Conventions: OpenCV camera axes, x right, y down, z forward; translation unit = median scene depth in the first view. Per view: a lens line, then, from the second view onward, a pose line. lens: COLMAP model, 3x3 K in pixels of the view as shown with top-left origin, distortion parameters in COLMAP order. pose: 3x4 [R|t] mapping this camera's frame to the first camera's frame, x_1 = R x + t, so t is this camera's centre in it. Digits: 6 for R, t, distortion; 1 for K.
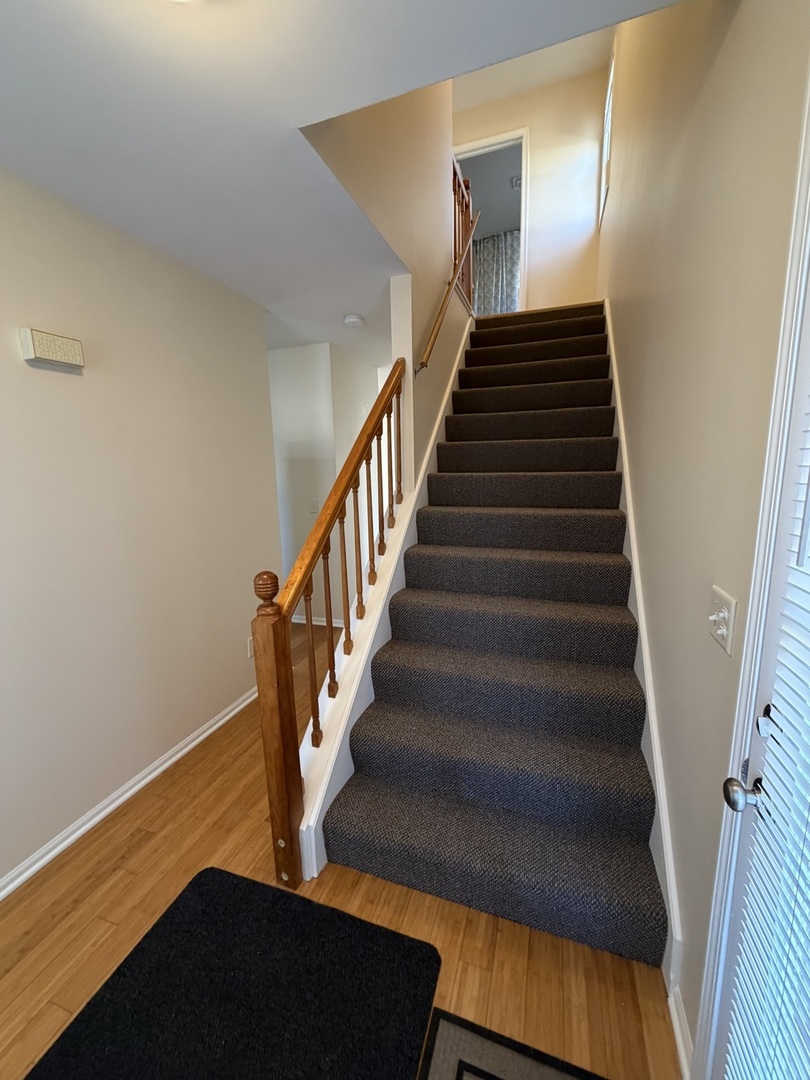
lens RADIAL K [[430.0, 0, 405.0], [0, 430.0, 540.0], [0, 0, 1]] dist [-0.001050, -0.000153]
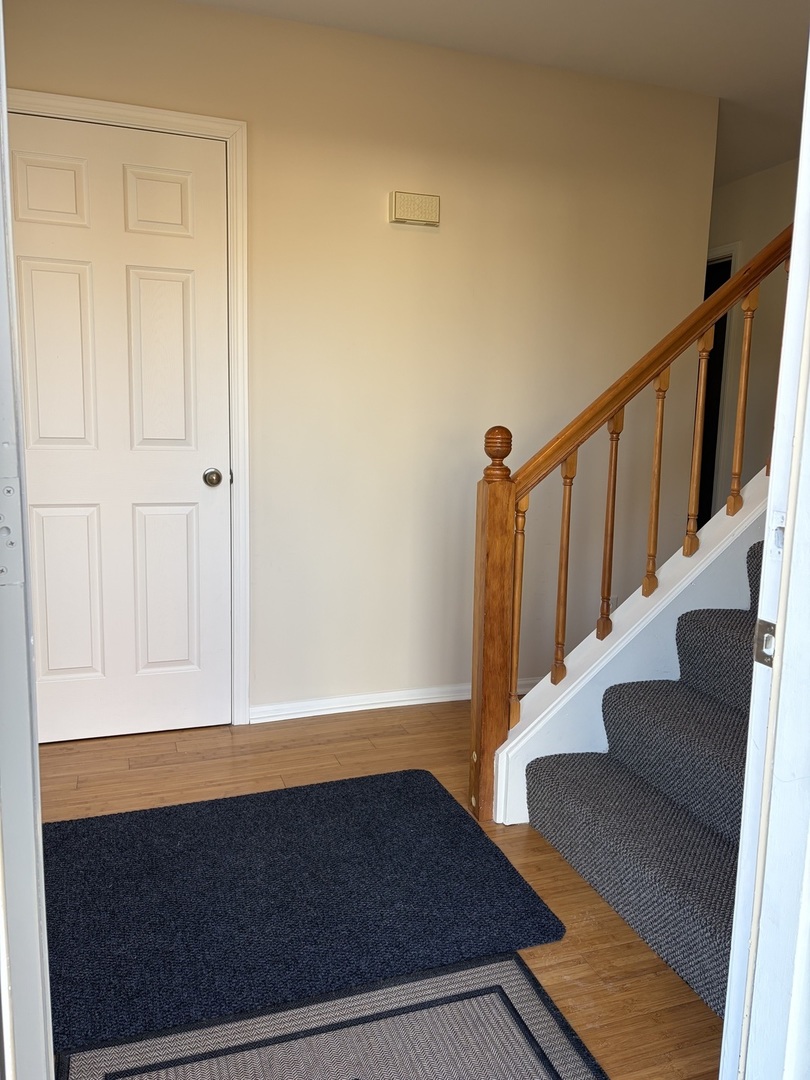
lens RADIAL K [[817.9, 0, 406.2], [0, 817.9, 552.5], [0, 0, 1]] dist [0.074831, -0.113392]
pose [[0.621101, 0.159502, -0.767328, 0.821875], [-0.166936, 0.983528, 0.069320, 0.225031], [0.765745, 0.085040, 0.637497, -0.171840]]
